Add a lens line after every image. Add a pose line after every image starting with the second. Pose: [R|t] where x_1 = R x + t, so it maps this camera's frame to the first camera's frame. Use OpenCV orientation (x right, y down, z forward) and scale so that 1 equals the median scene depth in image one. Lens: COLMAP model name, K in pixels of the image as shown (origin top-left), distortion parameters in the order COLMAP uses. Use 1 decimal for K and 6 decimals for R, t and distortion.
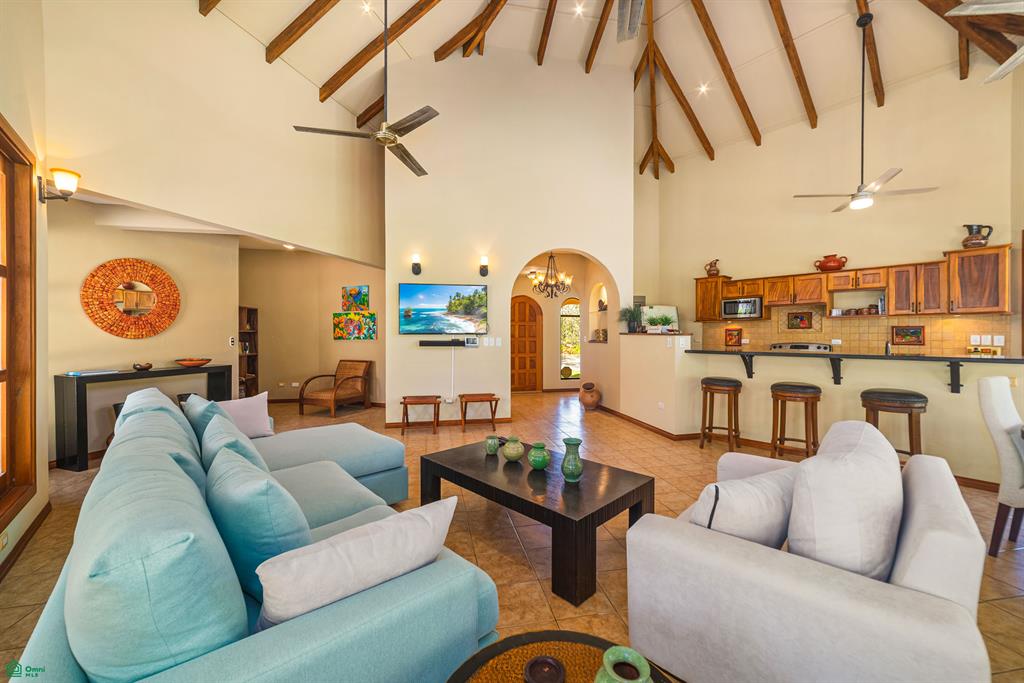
lens RADIAL K [[400.3, 0, 507.4], [0, 400.3, 338.6], [0, 0, 1]] dist [0.003566, 0.000654]
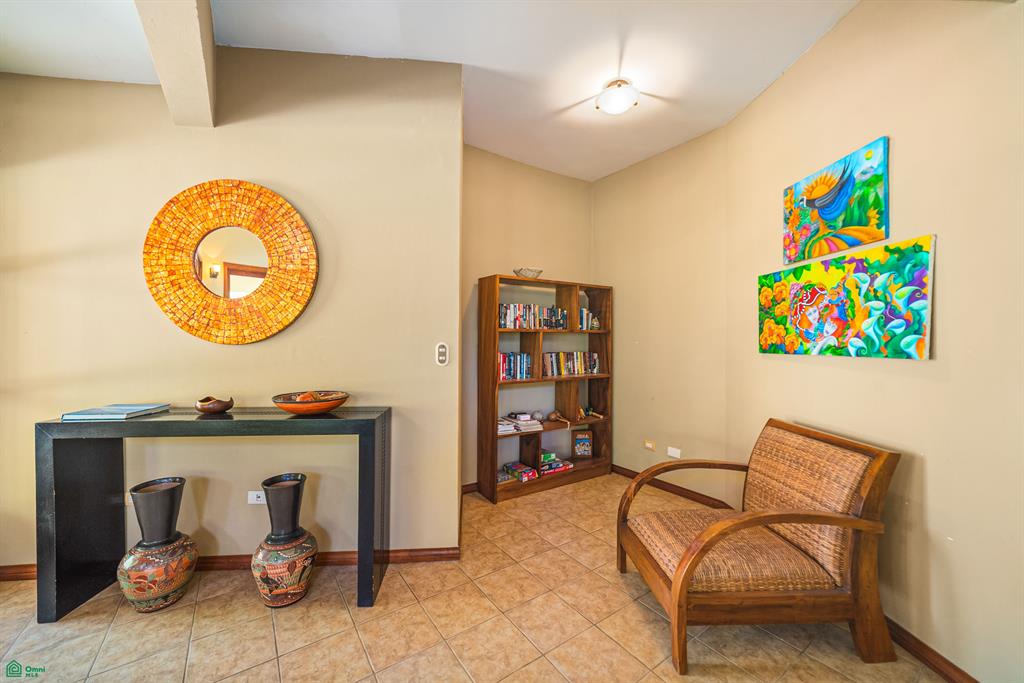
lens RADIAL K [[400.3, 0, 504.1], [0, 400.3, 338.8], [0, 0, 1]] dist [0.003566, 0.000654]
pose [[0.404528, 0.002025, -0.914523, -0.215562], [-0.012827, 0.999912, -0.003459, -0.005506], [0.914435, 0.013130, 0.404519, 0.684254]]
